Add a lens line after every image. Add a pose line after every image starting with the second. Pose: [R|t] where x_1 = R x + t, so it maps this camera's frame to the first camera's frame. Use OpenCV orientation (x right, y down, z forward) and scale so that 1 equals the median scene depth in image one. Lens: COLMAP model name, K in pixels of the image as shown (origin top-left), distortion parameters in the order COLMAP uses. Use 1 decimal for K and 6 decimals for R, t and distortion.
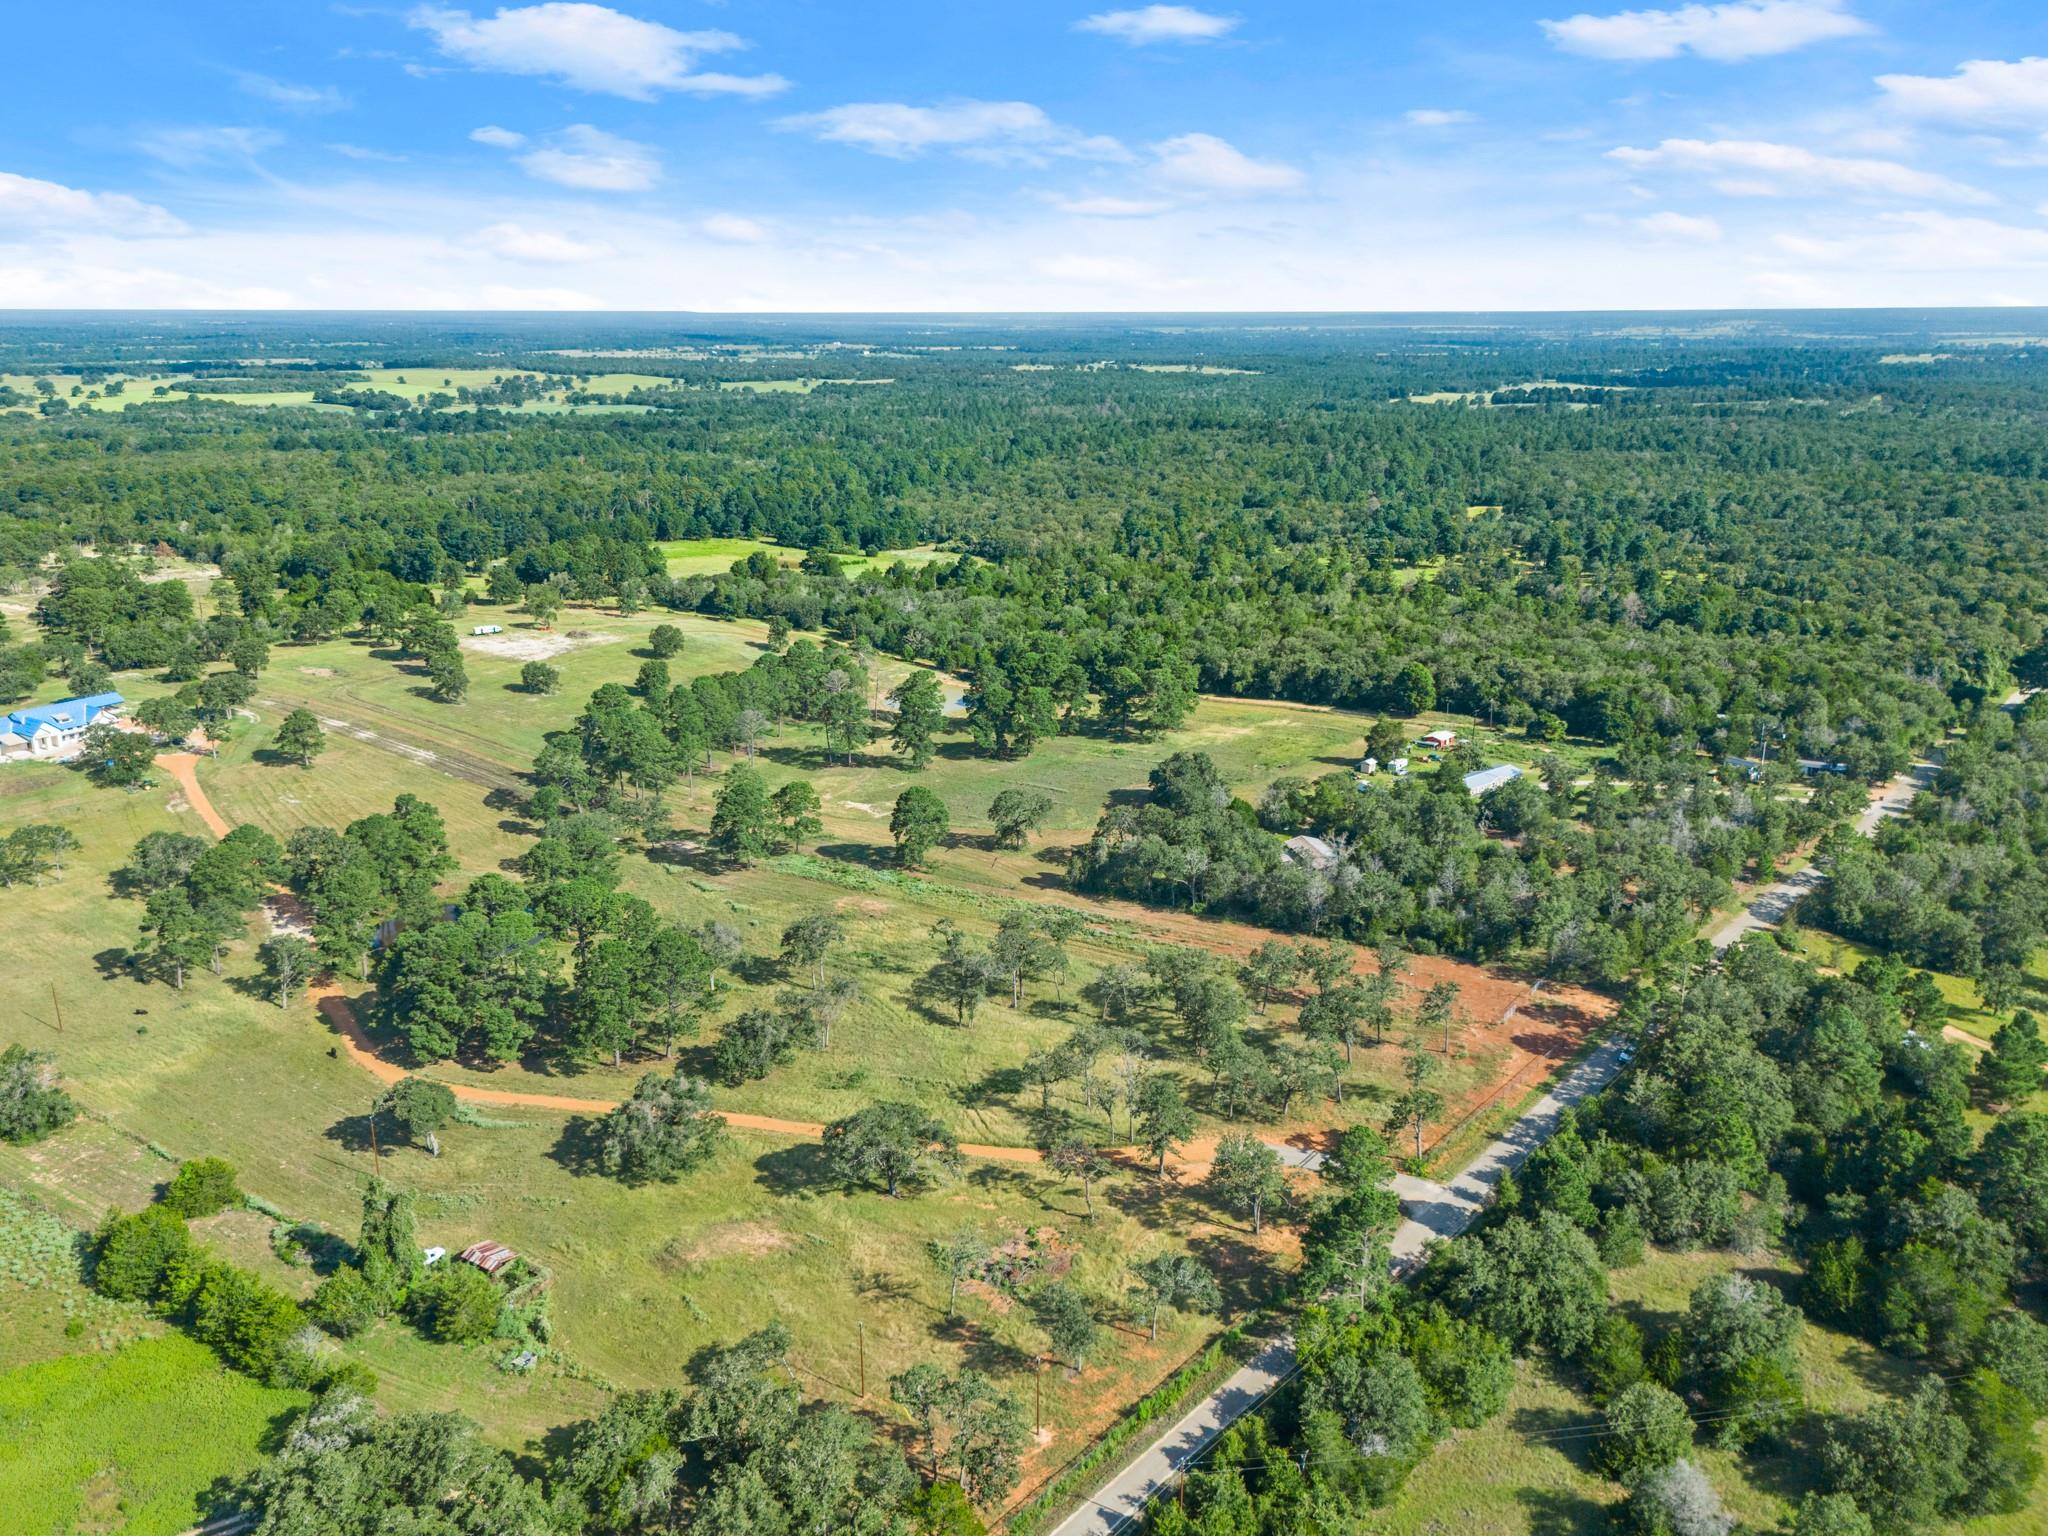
lens RADIAL K [[1489.5, 0, 1024.0], [0, 1489.5, 768.0], [0, 0, 1]] dist [0.064966, -0.058259]
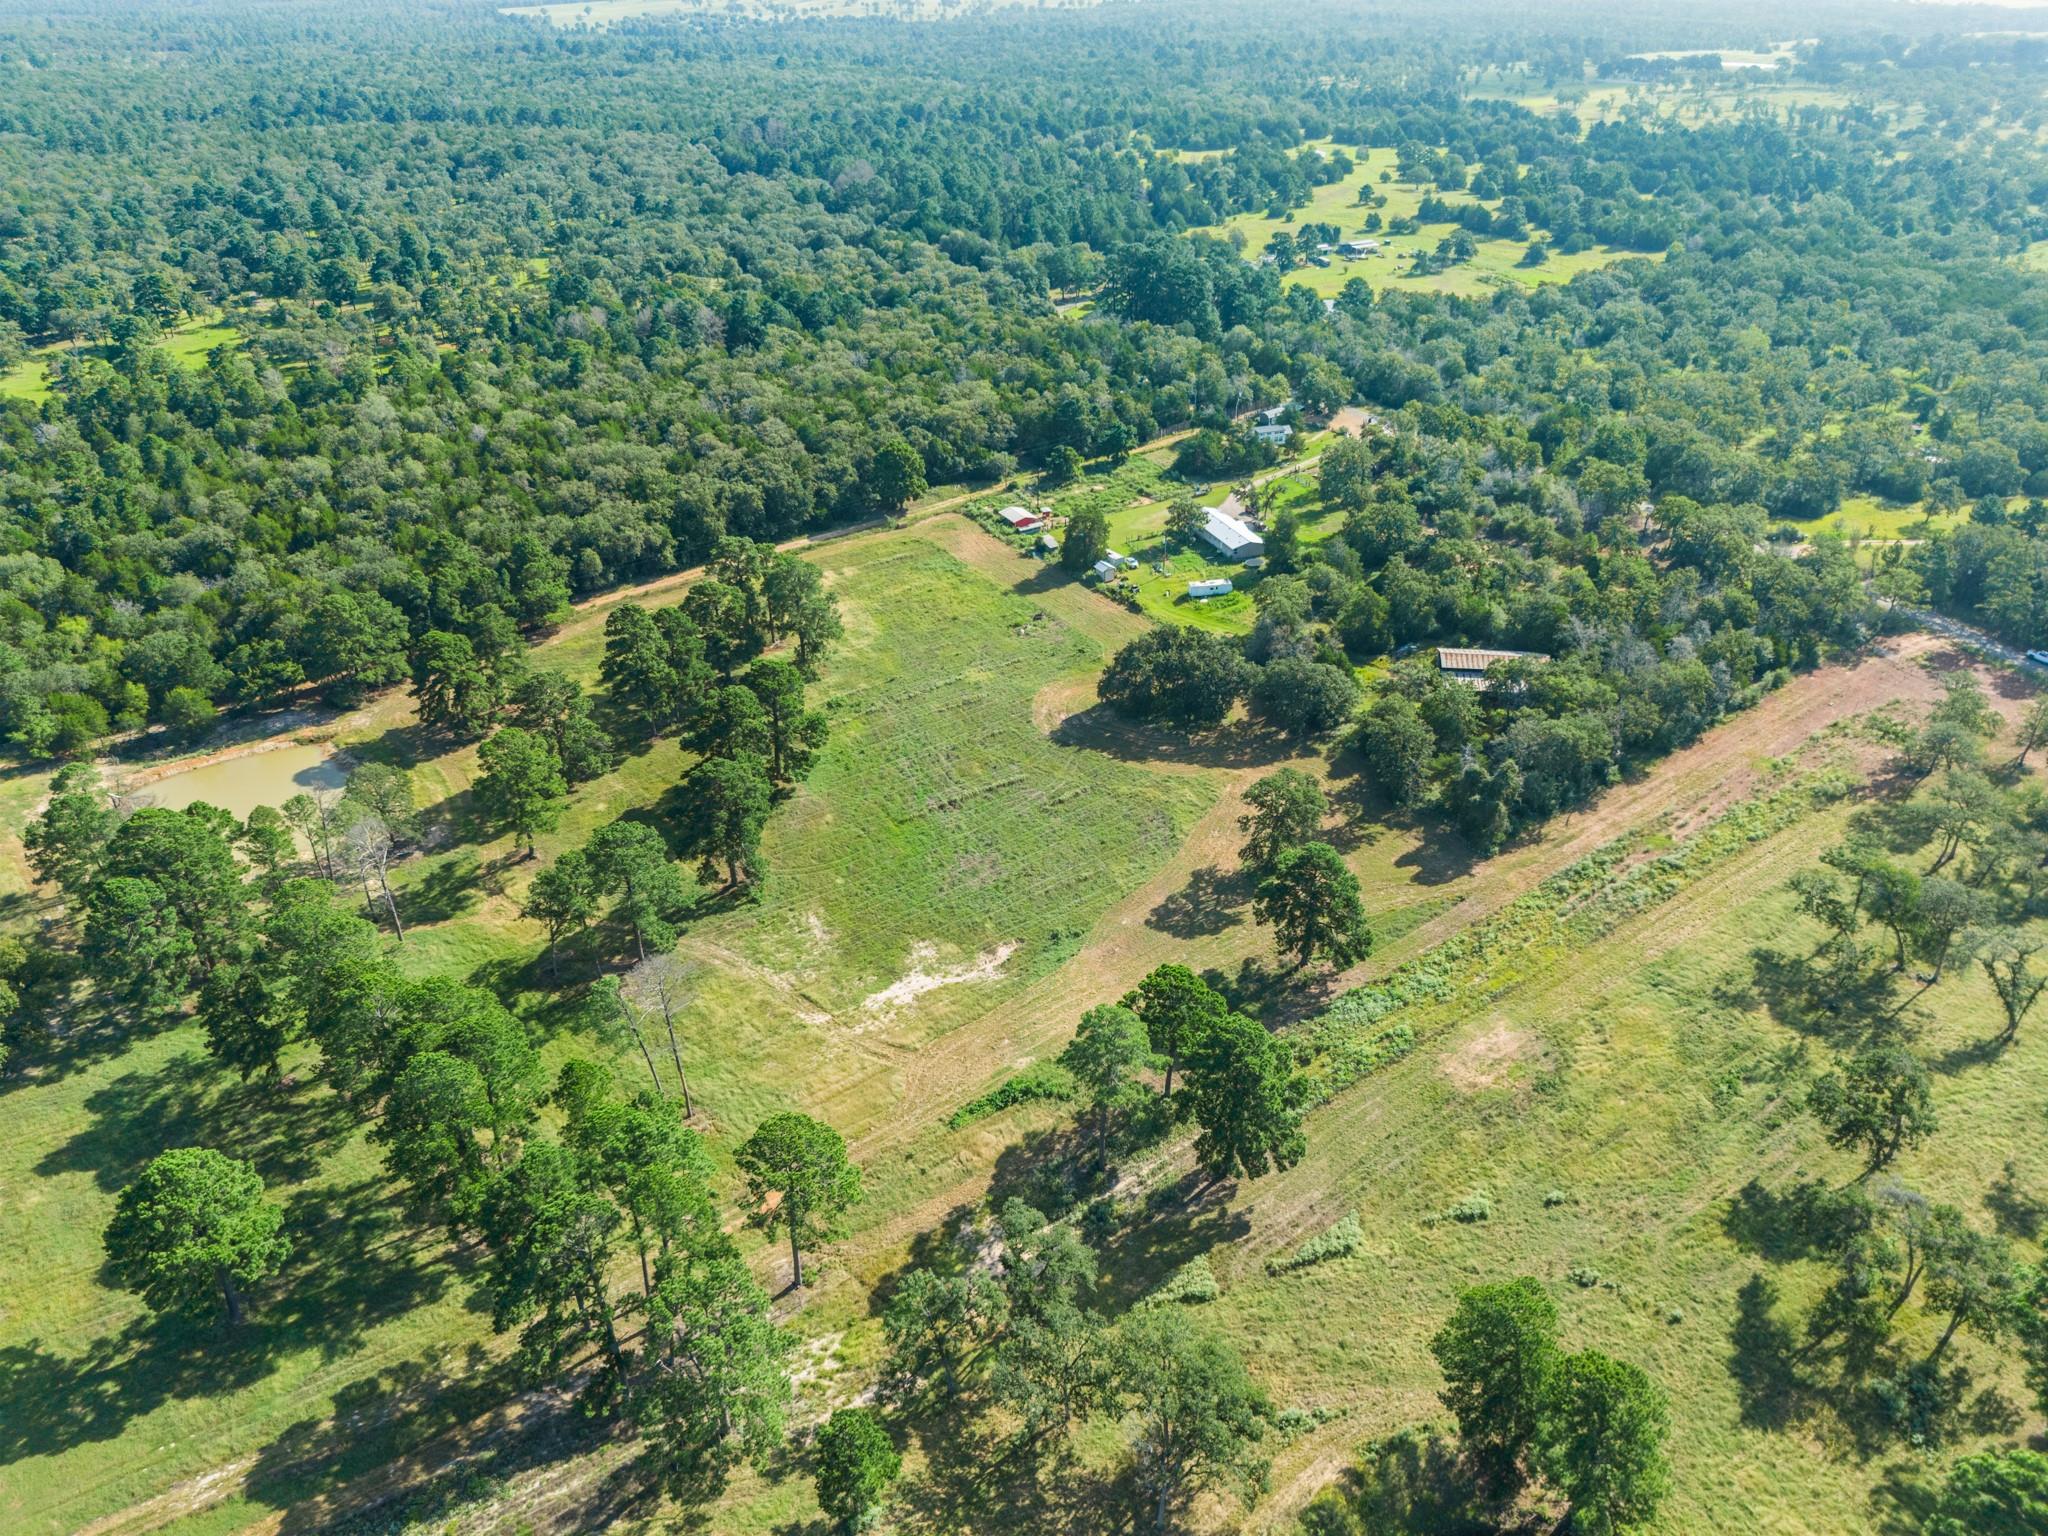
lens RADIAL K [[1506.0, 0, 1024.0], [0, 1506.0, 768.0], [0, 0, 1]] dist [0.061451, -0.053662]
pose [[0.343131, -0.462460, 0.817553, -0.214850], [0.287832, 0.880292, 0.377145, -0.099690], [-0.894099, 0.105908, 0.435167, 0.322175]]
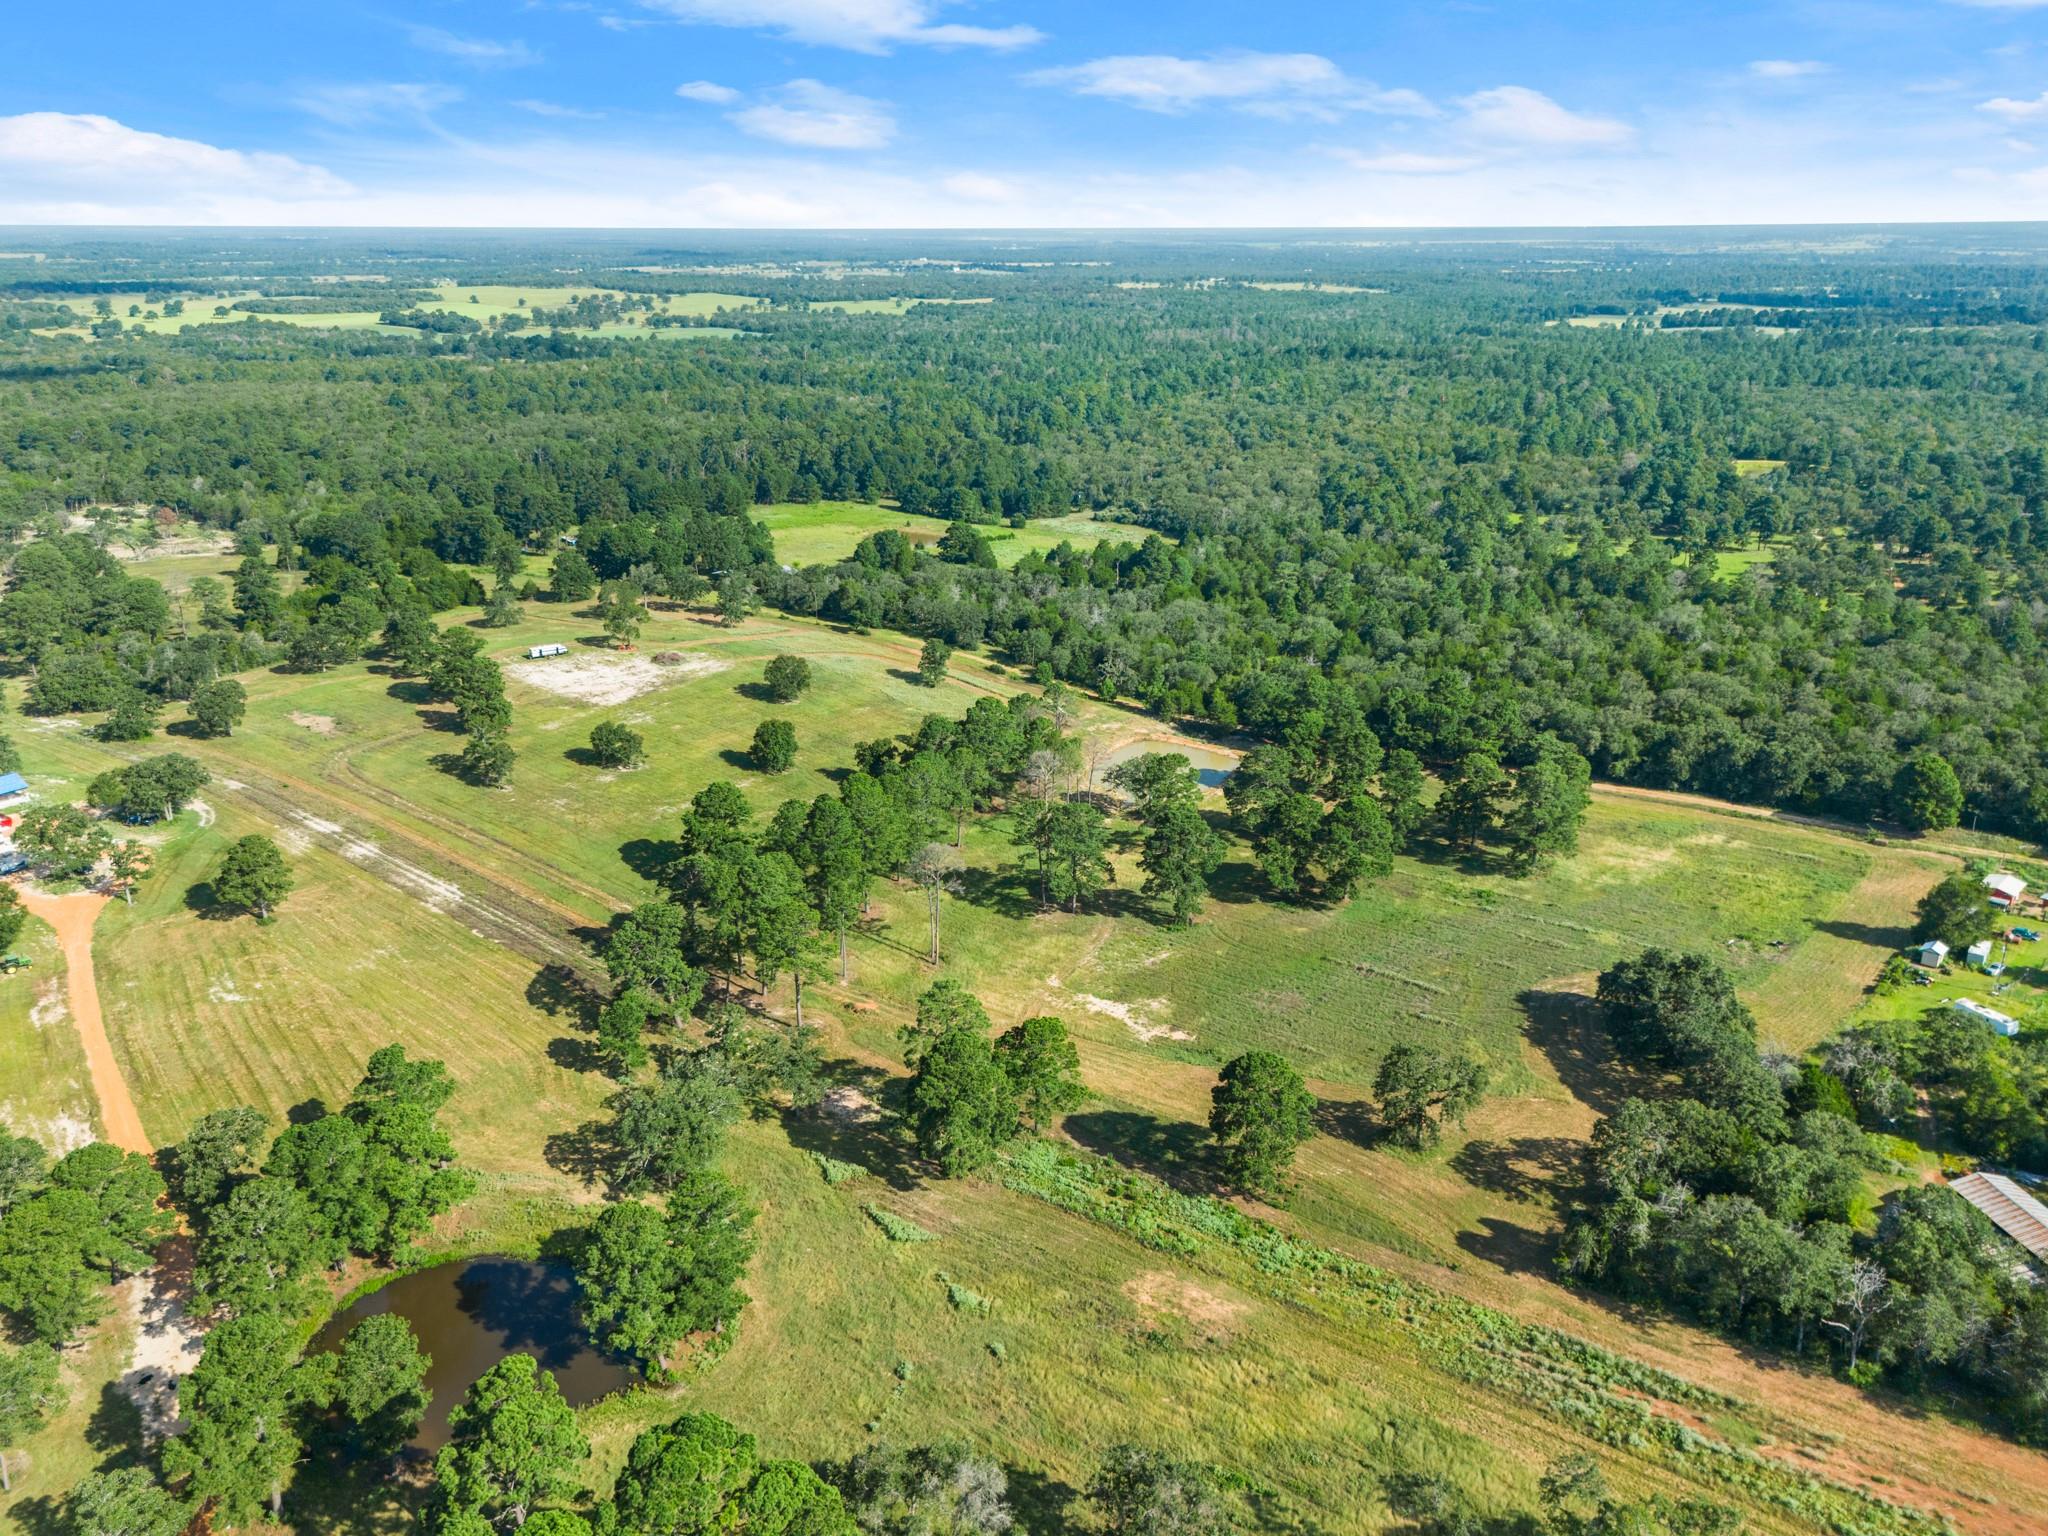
lens RADIAL K [[1506.0, 0, 1024.0], [0, 1506.0, 768.0], [0, 0, 1]] dist [0.061451, -0.053662]
pose [[0.998605, 0.017456, -0.049831, -0.051552], [-0.015065, 0.998736, 0.047962, -0.046602], [0.050606, -0.047144, 0.997605, 0.161529]]
